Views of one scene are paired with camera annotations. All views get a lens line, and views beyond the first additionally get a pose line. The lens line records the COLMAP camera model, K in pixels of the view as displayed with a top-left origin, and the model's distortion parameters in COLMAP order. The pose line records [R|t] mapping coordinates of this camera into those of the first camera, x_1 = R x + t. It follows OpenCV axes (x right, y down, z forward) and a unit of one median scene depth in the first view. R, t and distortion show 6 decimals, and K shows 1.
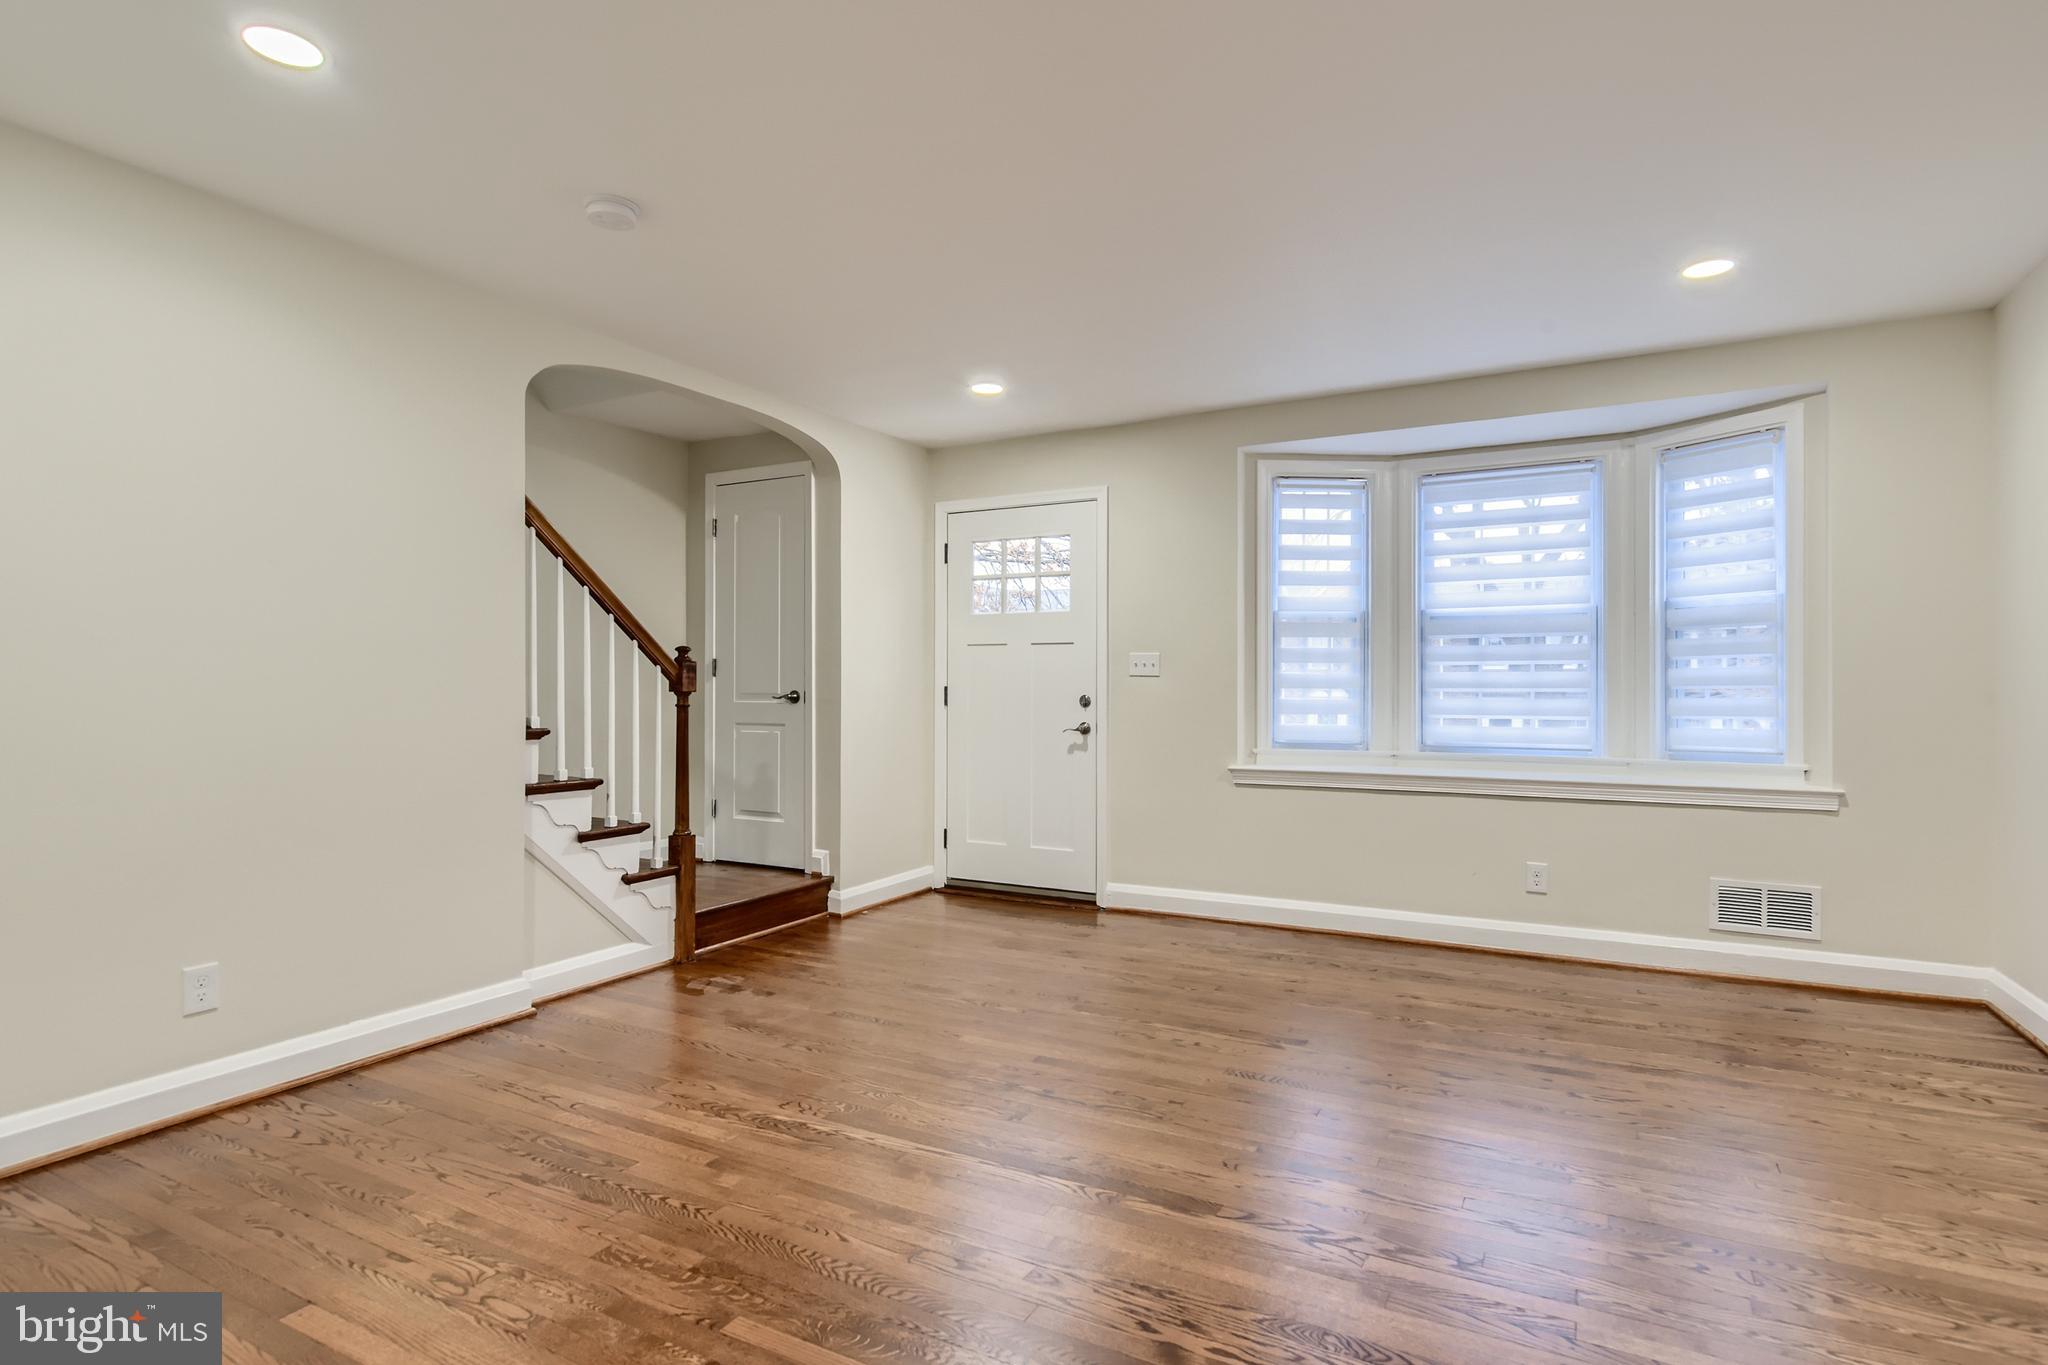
lens RADIAL K [[1046.6, 0, 1024.4], [0, 1046.6, 683.2], [0, 0, 1]] dist [-0.003655, 0.004787]
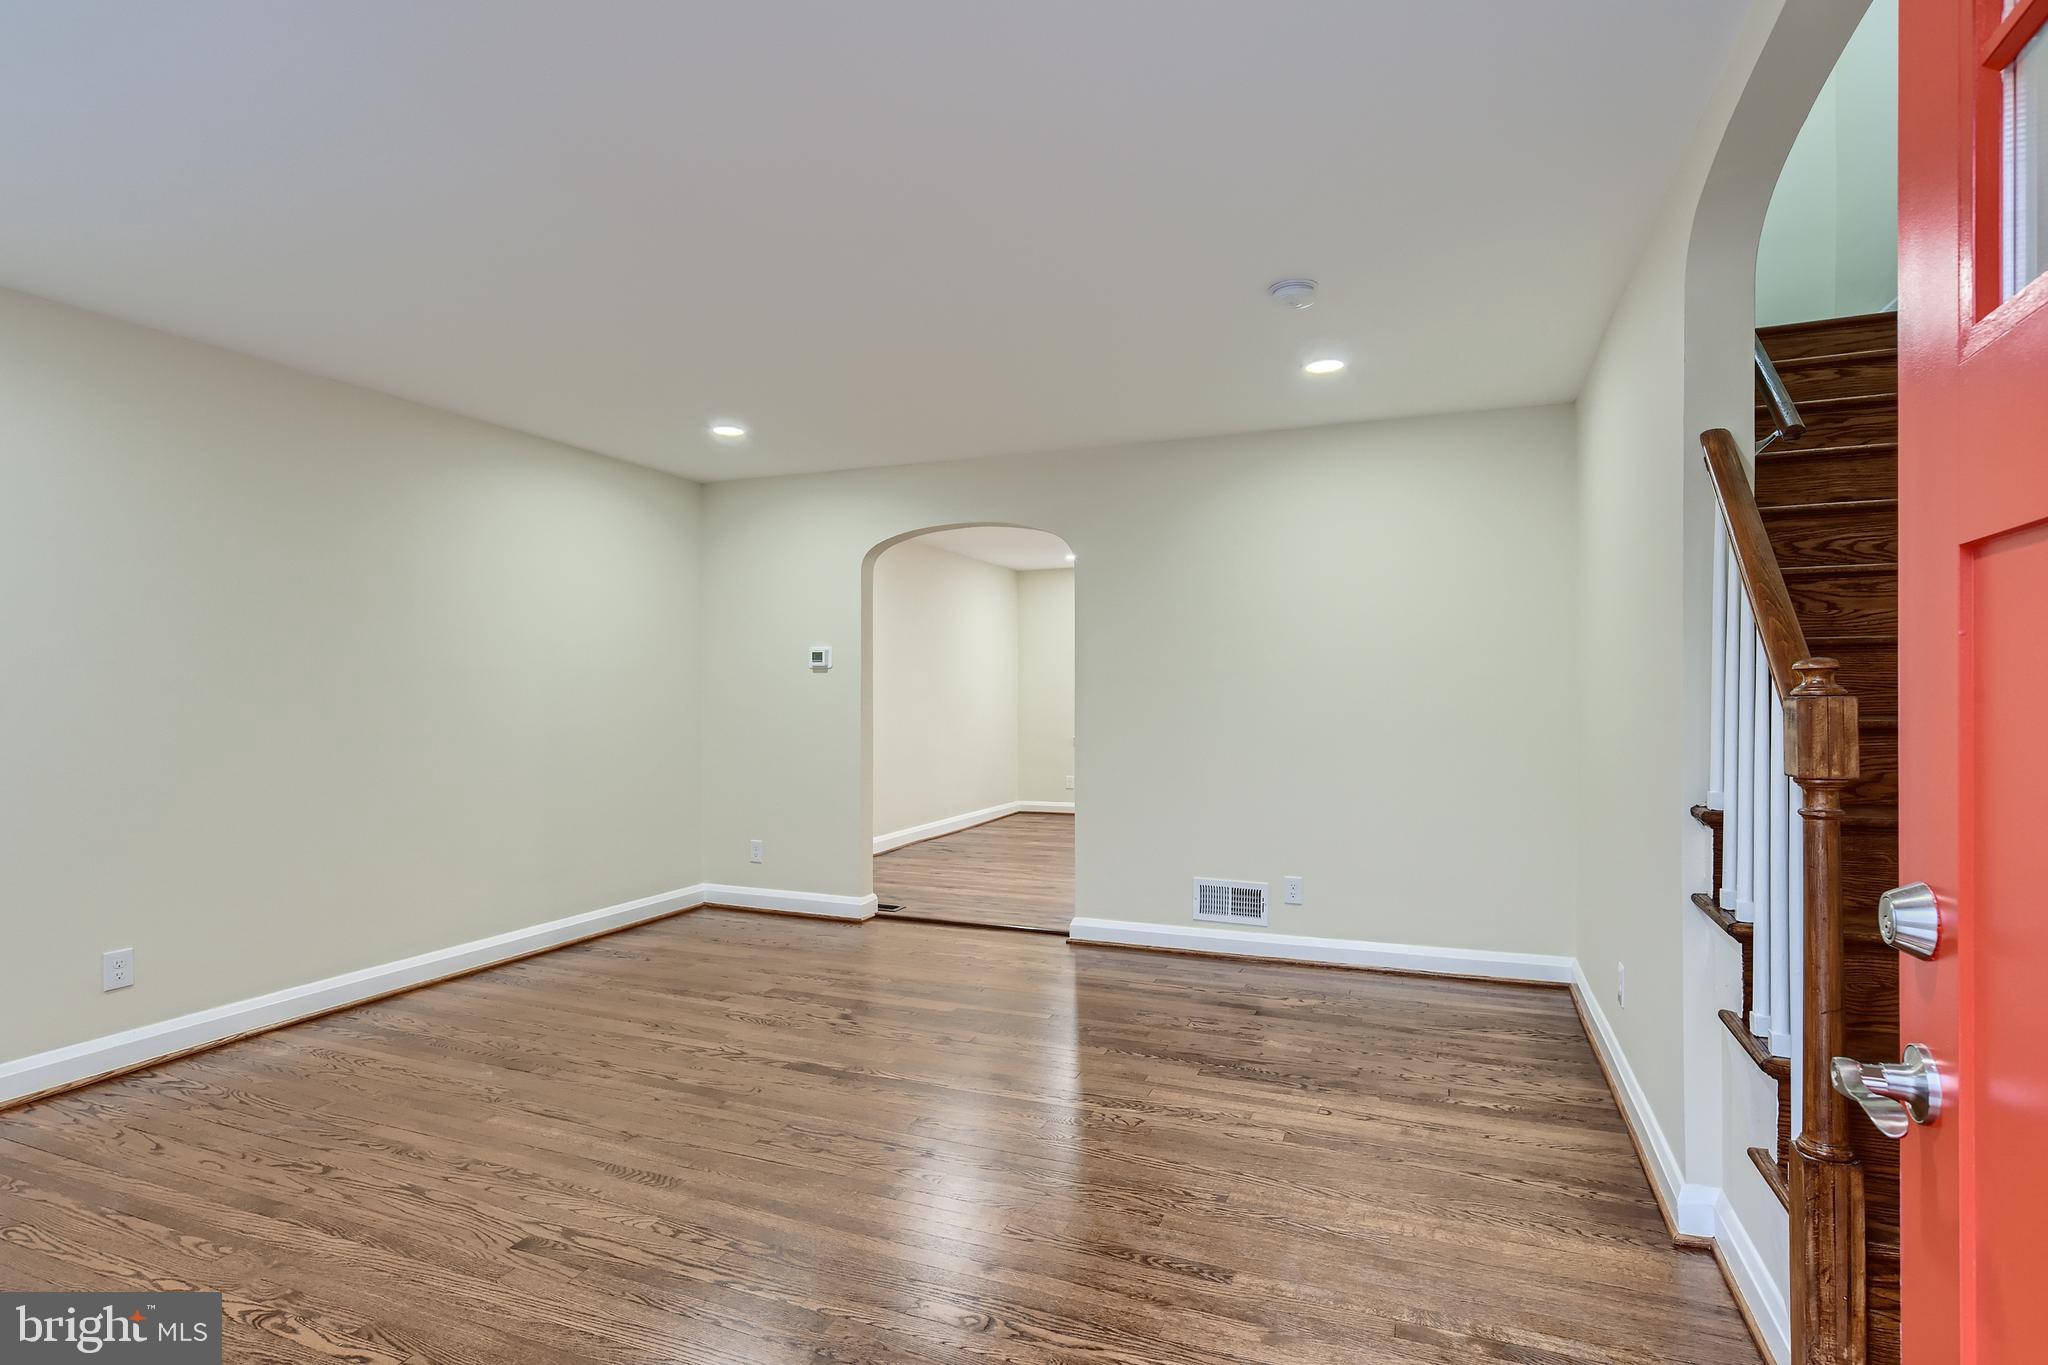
lens RADIAL K [[1046.6, 0, 1019.1], [0, 1046.6, 687.1], [0, 0, 1]] dist [-0.003655, 0.004787]
pose [[-0.994161, 0.001362, -0.107901, 0.007780], [0.001682, 0.999994, -0.002872, -0.038171], [0.107897, -0.003037, -0.994157, 2.077844]]
